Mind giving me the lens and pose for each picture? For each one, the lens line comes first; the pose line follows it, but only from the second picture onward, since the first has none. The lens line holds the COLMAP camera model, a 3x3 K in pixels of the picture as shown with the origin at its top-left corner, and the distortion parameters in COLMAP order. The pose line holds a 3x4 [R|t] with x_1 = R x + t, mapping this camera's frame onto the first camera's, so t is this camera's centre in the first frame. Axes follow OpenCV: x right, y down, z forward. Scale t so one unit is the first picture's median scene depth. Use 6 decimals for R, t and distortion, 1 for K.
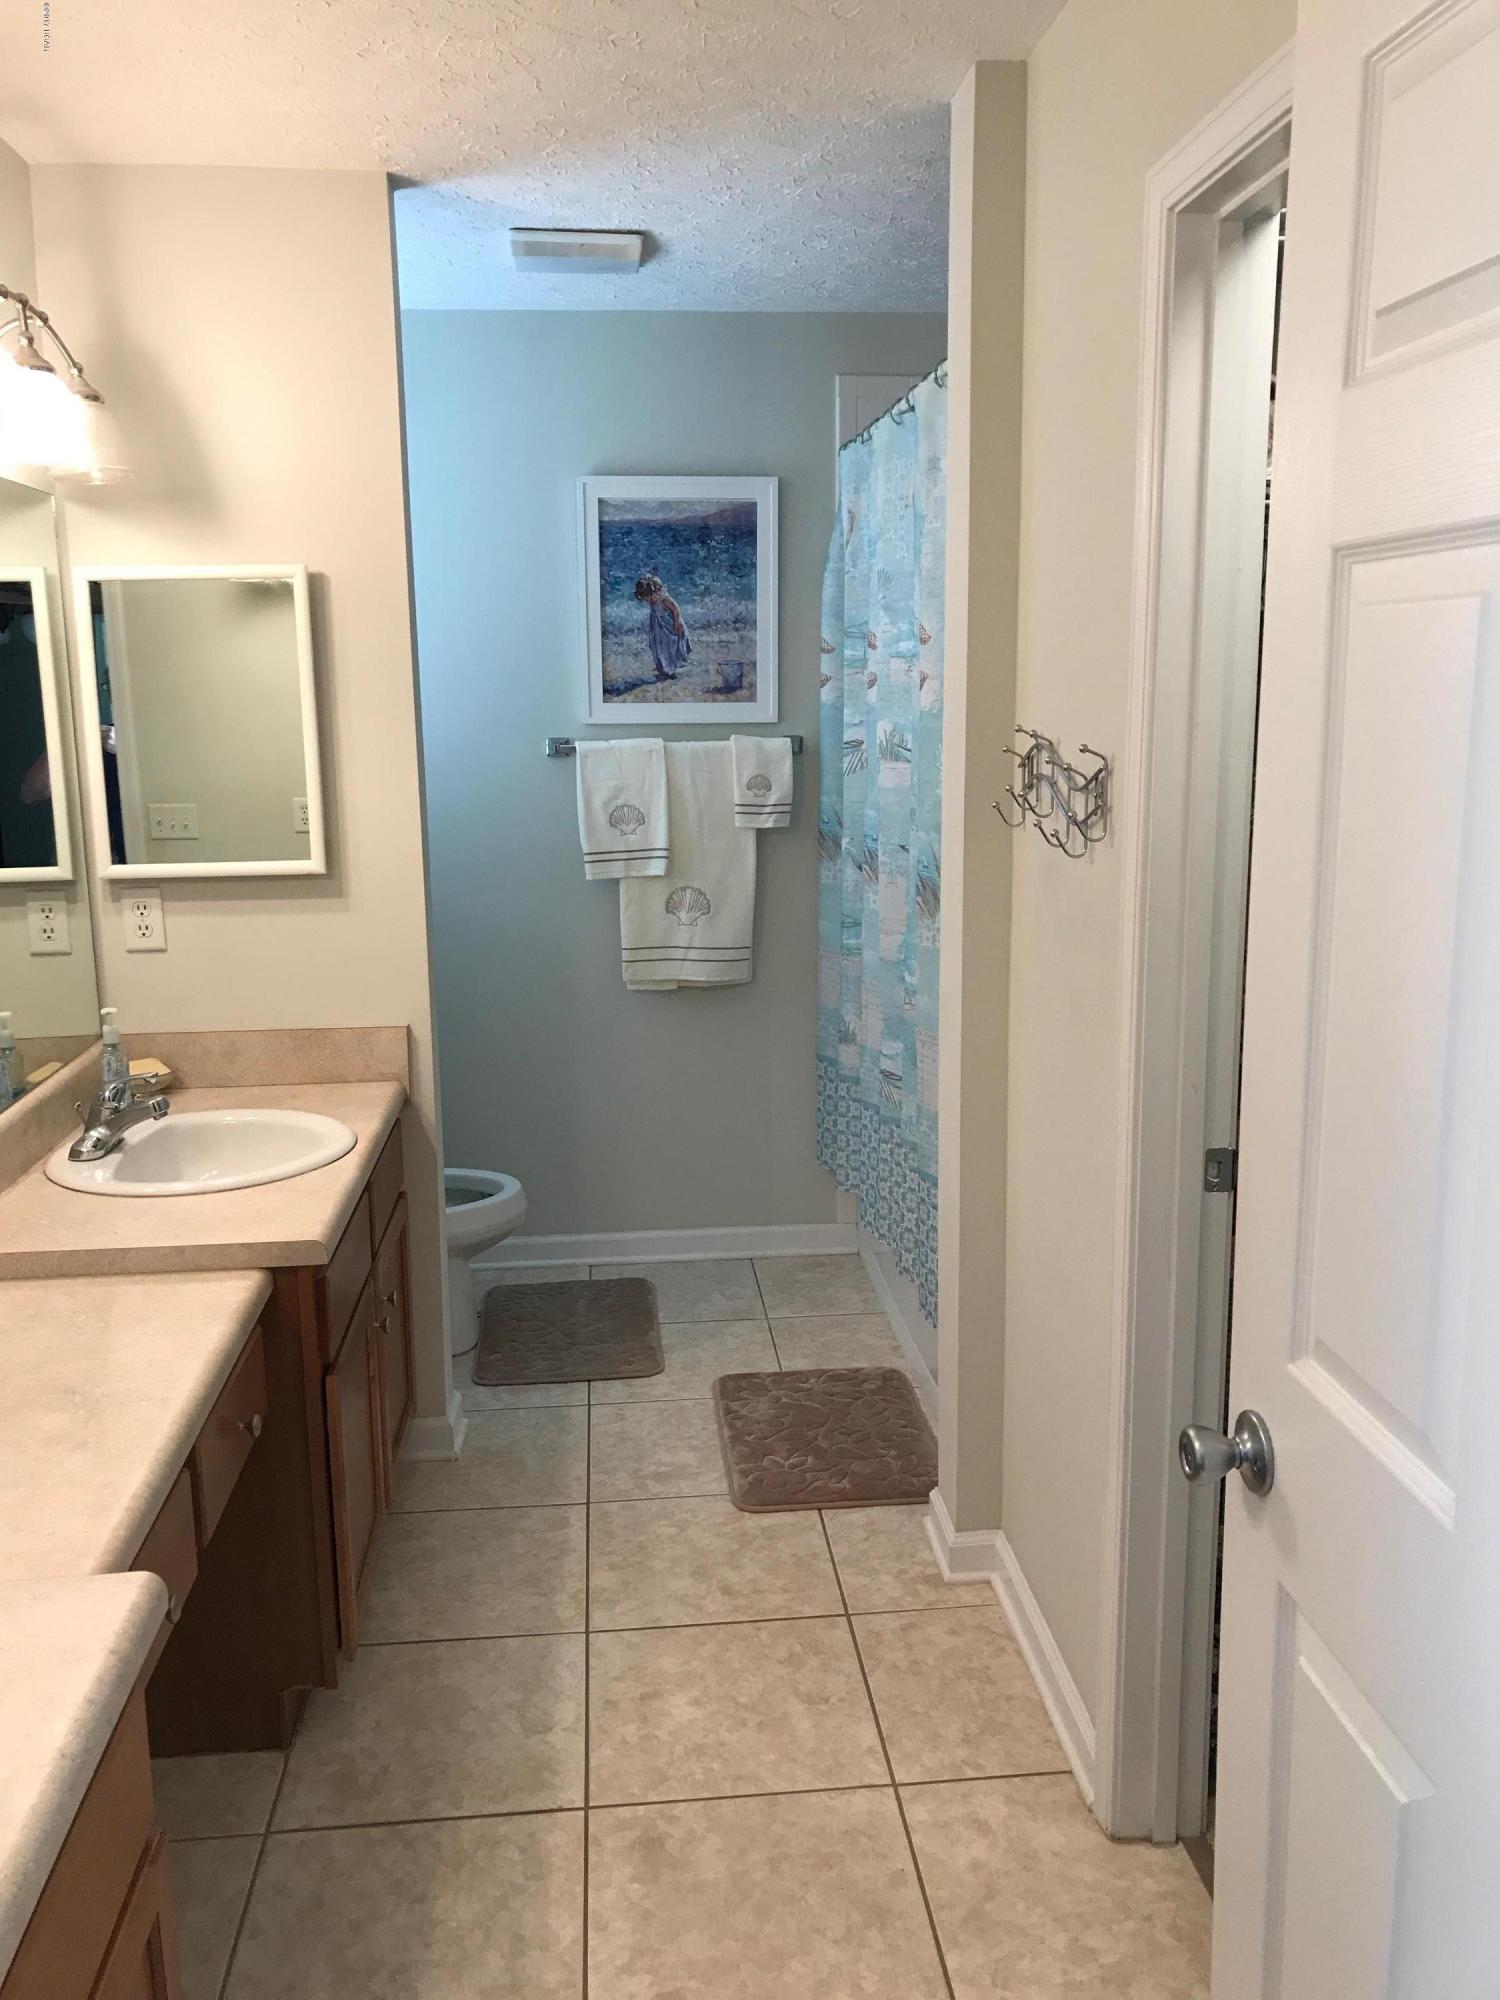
lens RADIAL K [[1618.0, 0, 750.0], [0, 1618.0, 1000.0], [0, 0, 1]] dist [0.050008, -0.077255]
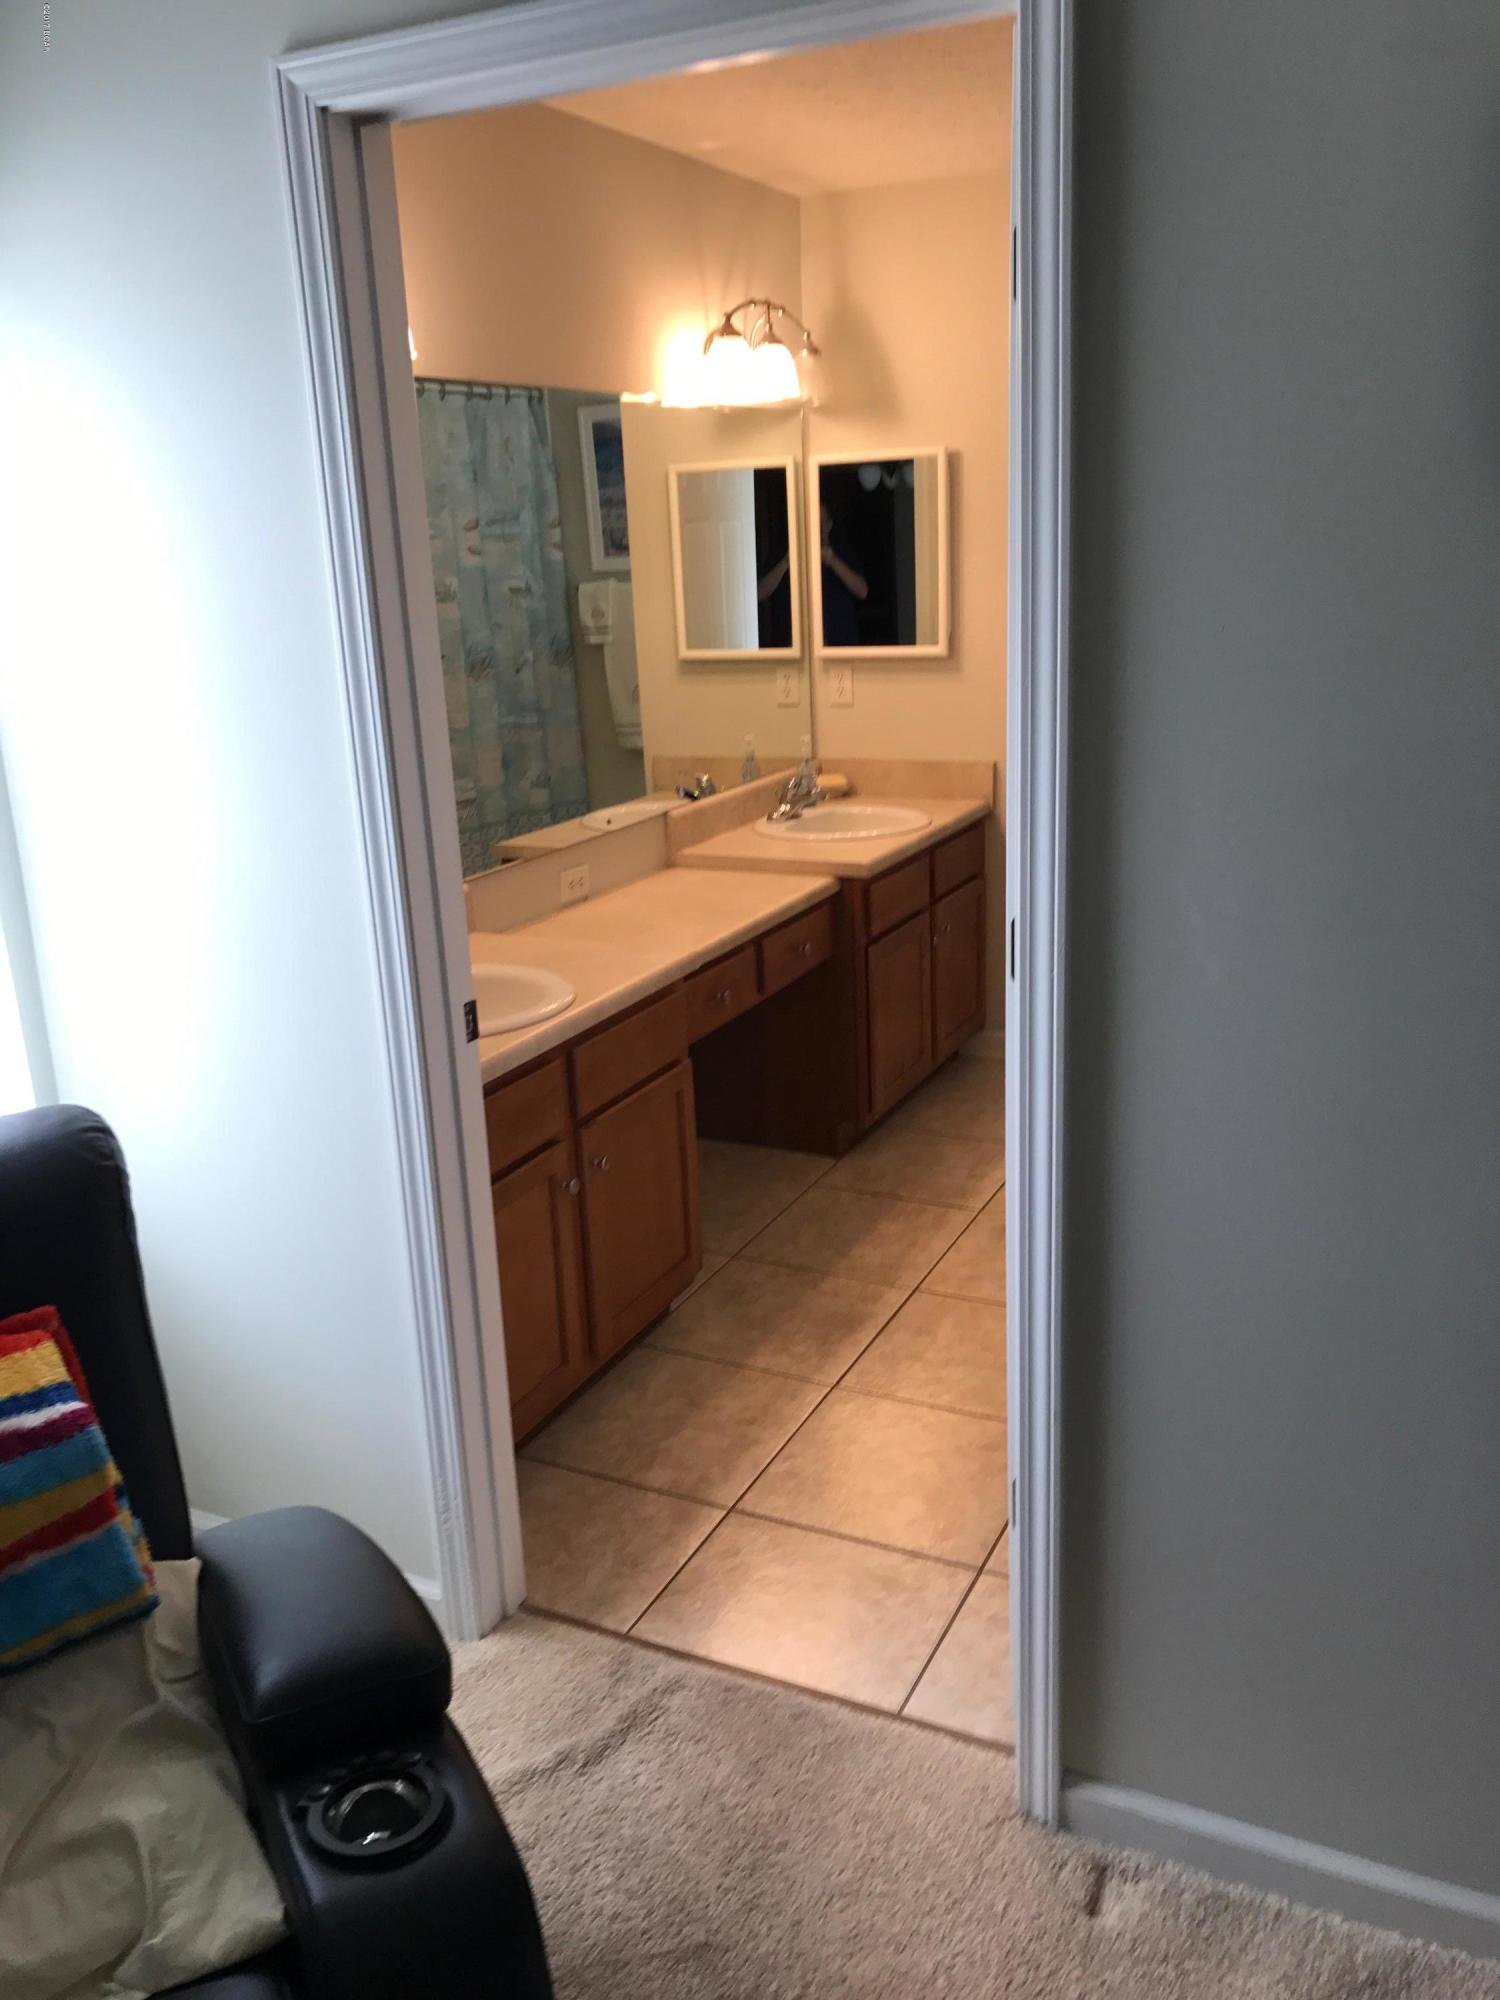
lens RADIAL K [[1618.0, 0, 750.0], [0, 1618.0, 1000.0], [0, 0, 1]] dist [0.050008, -0.077255]
pose [[0.849368, 0.119659, -0.514058, 0.523014], [-0.062370, 0.989893, 0.127368, 0.077061], [0.524103, -0.076121, 0.848246, -0.527024]]
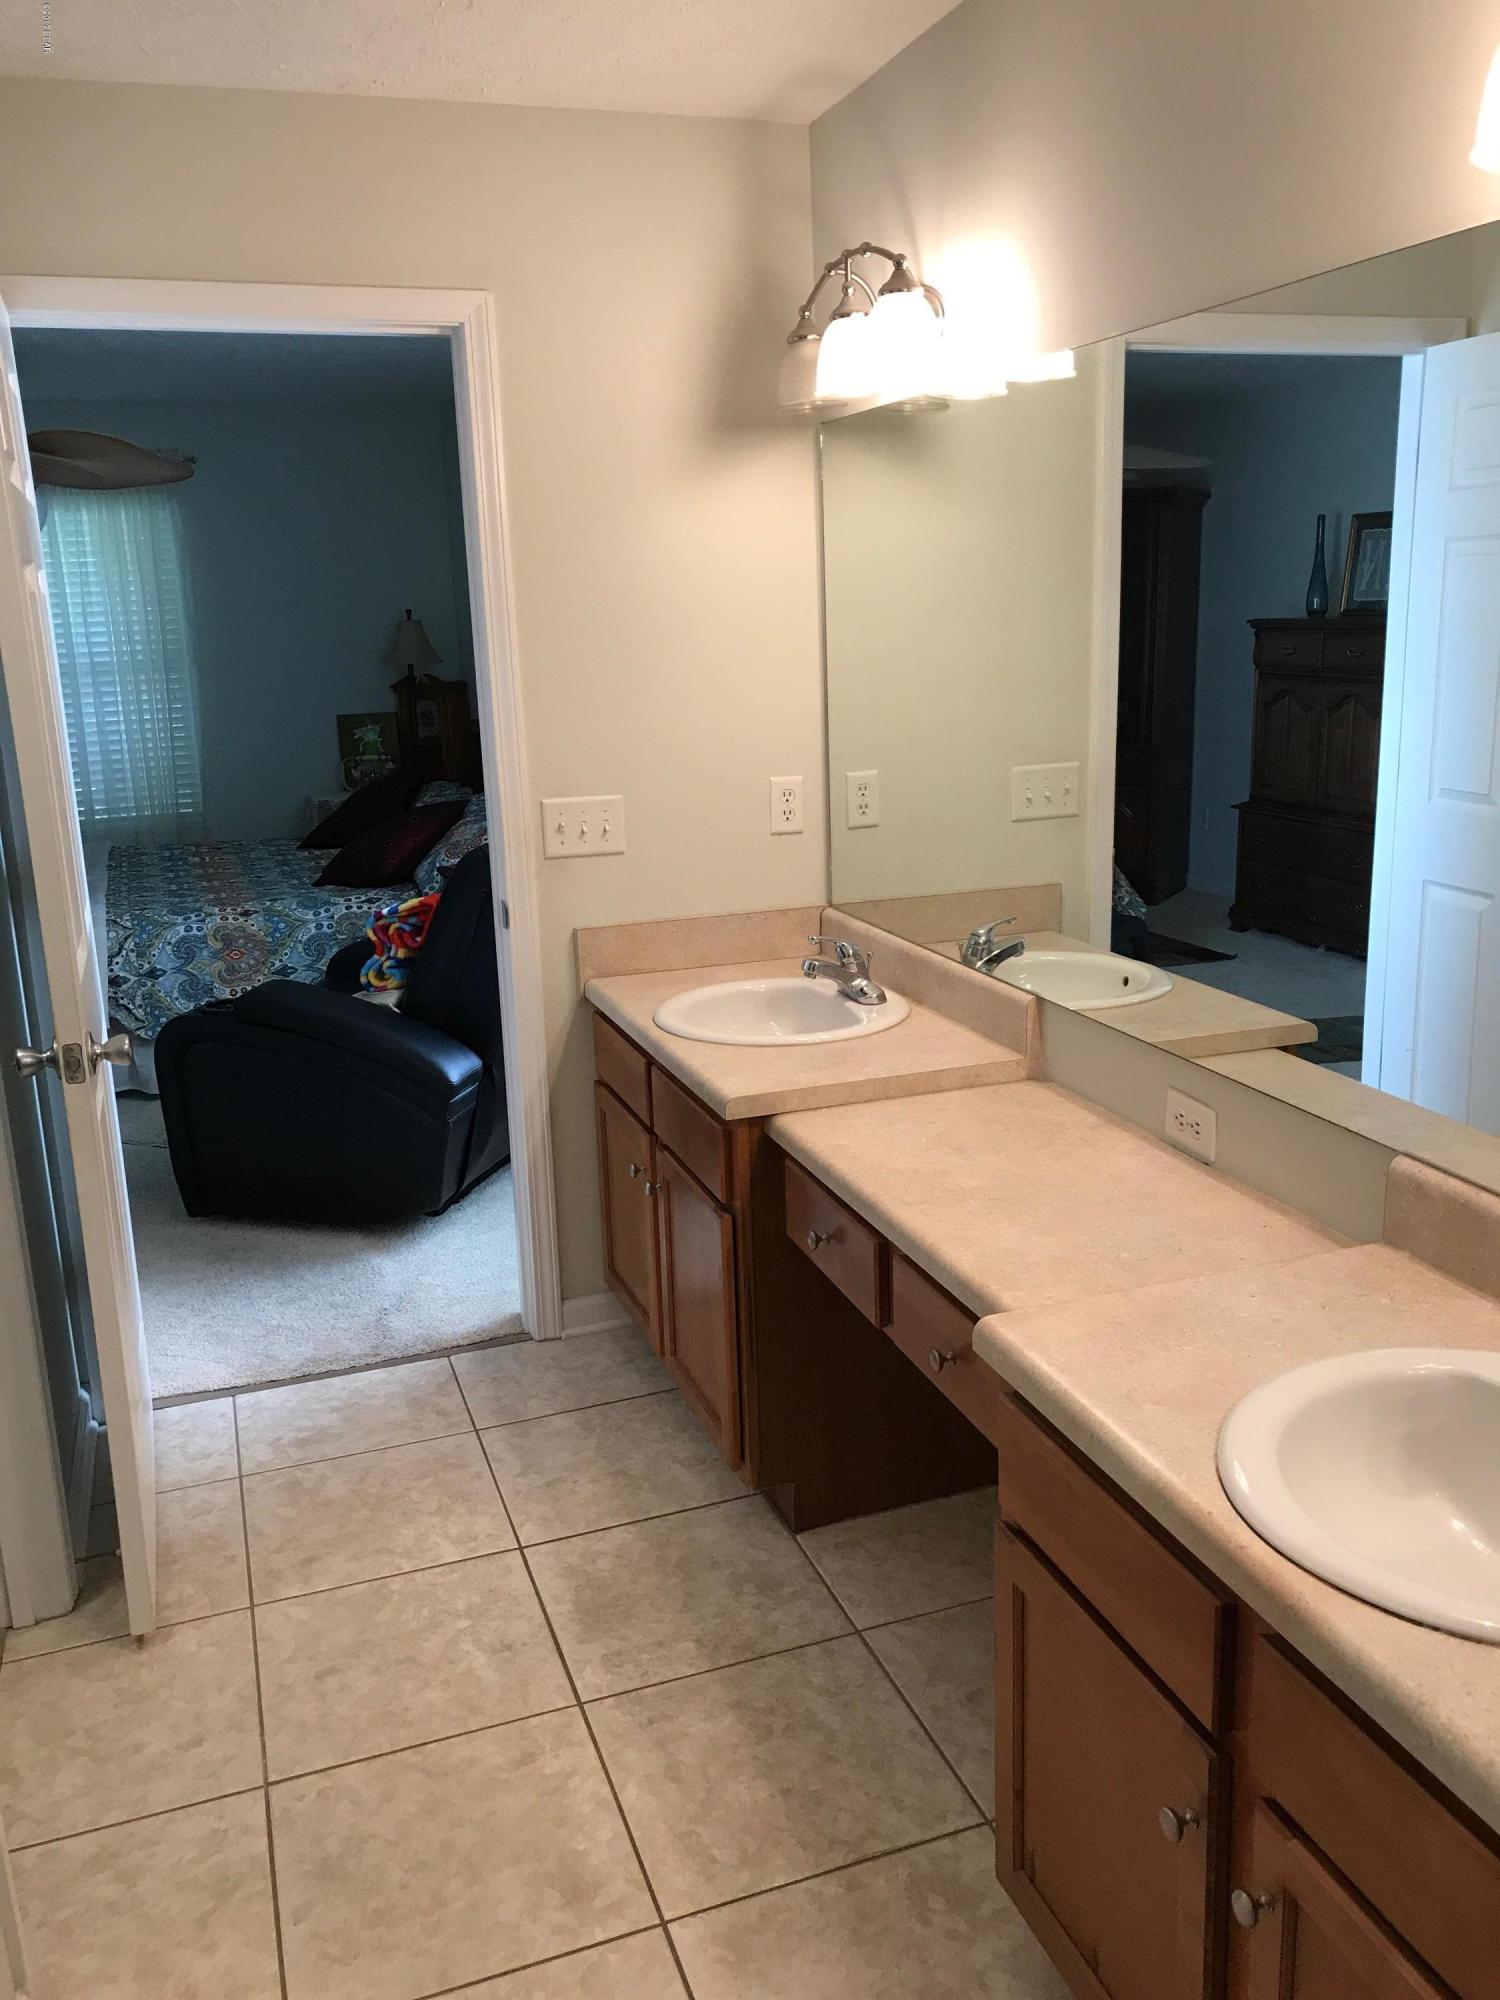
lens RADIAL K [[1618.0, 0, 750.0], [0, 1618.0, 1000.0], [0, 0, 1]] dist [0.050008, -0.077255]
pose [[-0.971258, 0.094766, -0.218350, -0.003277], [-0.001990, 0.914065, 0.405563, -0.287069], [0.238019, 0.394341, -0.887605, 1.536902]]
